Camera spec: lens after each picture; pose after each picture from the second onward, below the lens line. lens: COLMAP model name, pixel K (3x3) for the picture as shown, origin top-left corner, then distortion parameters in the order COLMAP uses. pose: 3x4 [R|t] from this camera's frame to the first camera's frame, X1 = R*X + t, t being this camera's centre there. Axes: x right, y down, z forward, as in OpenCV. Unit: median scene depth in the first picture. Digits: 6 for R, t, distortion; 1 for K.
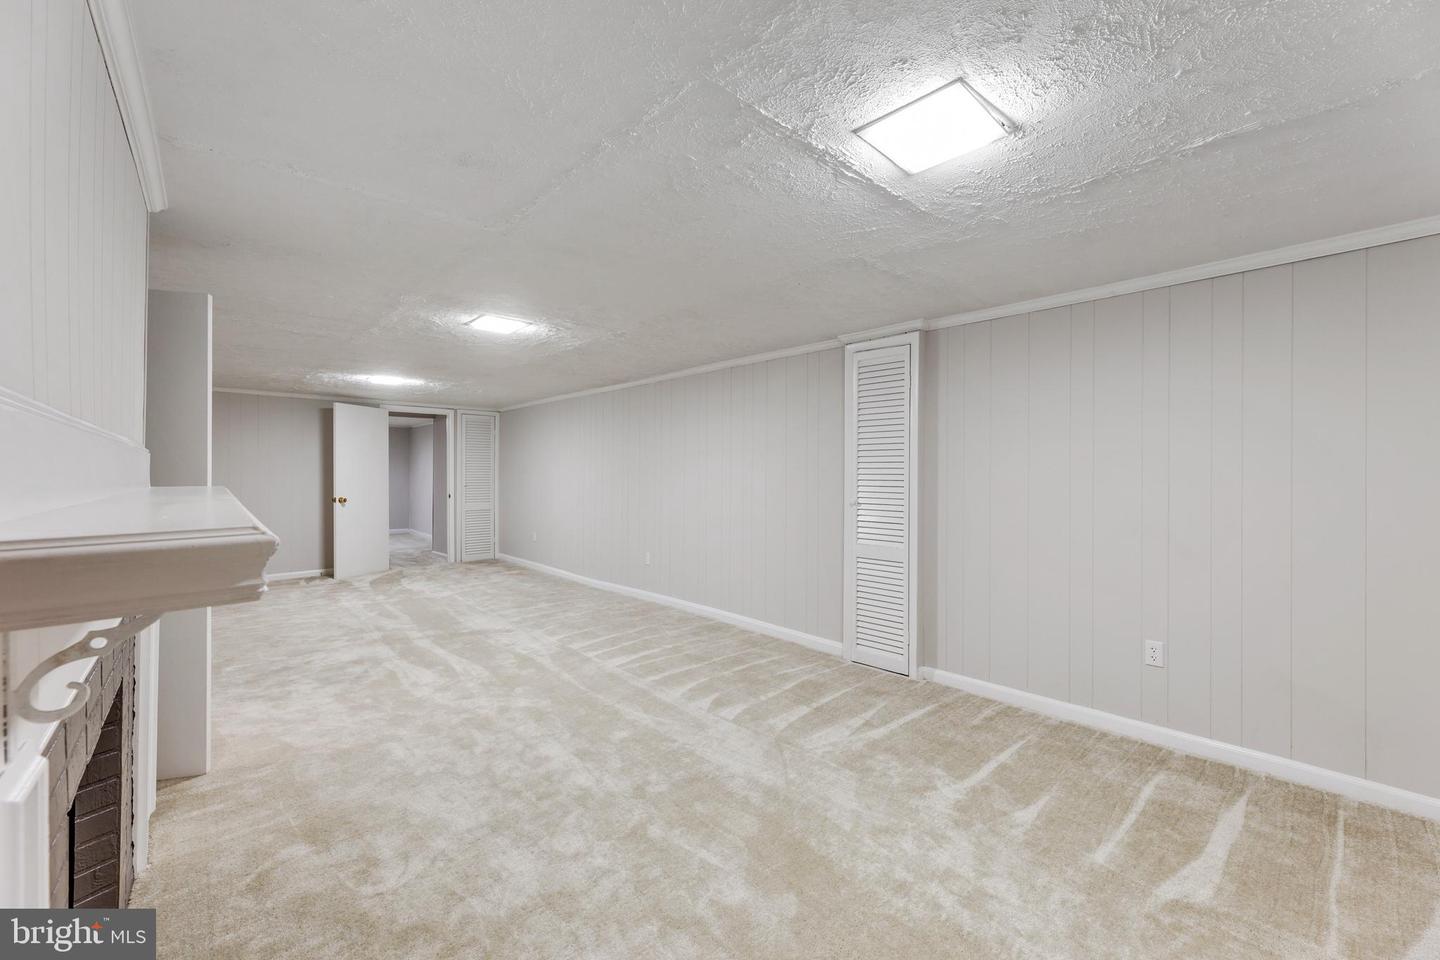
lens RADIAL K [[583.5, 0, 733.5], [0, 583.5, 472.8], [0, 0, 1]] dist [0.002384, -0.000989]
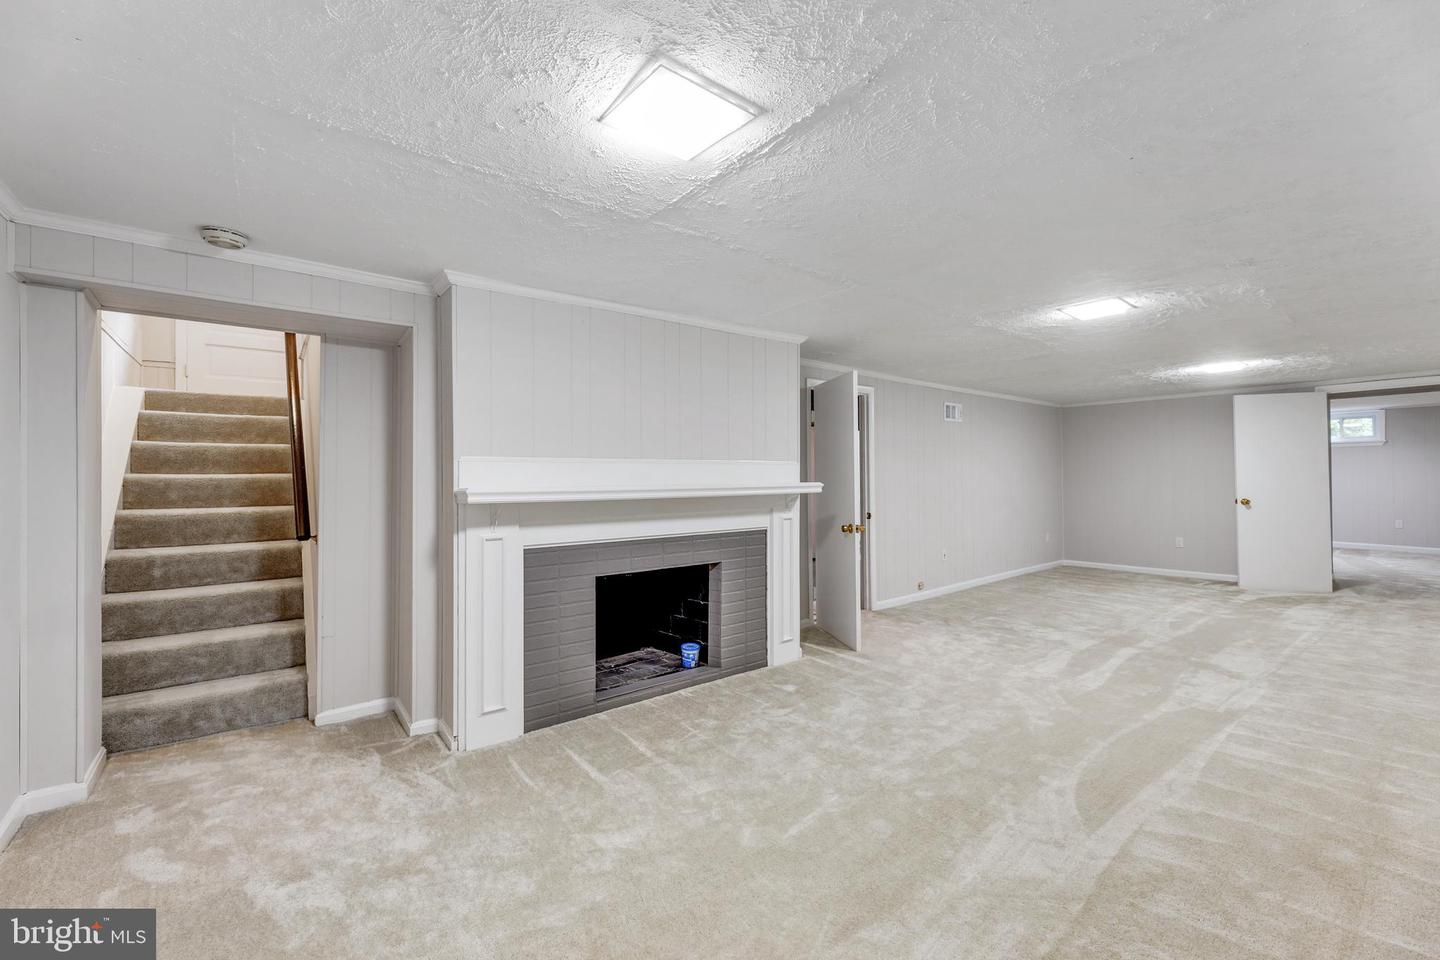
lens RADIAL K [[583.5, 0, 720.8], [0, 583.5, 475.1], [0, 0, 1]] dist [0.002384, -0.000989]
pose [[-0.069764, -0.003795, -0.997556, 0.565401], [0.011117, 0.999928, -0.004582, 0.002013], [0.997502, -0.011410, -0.069717, 0.498642]]
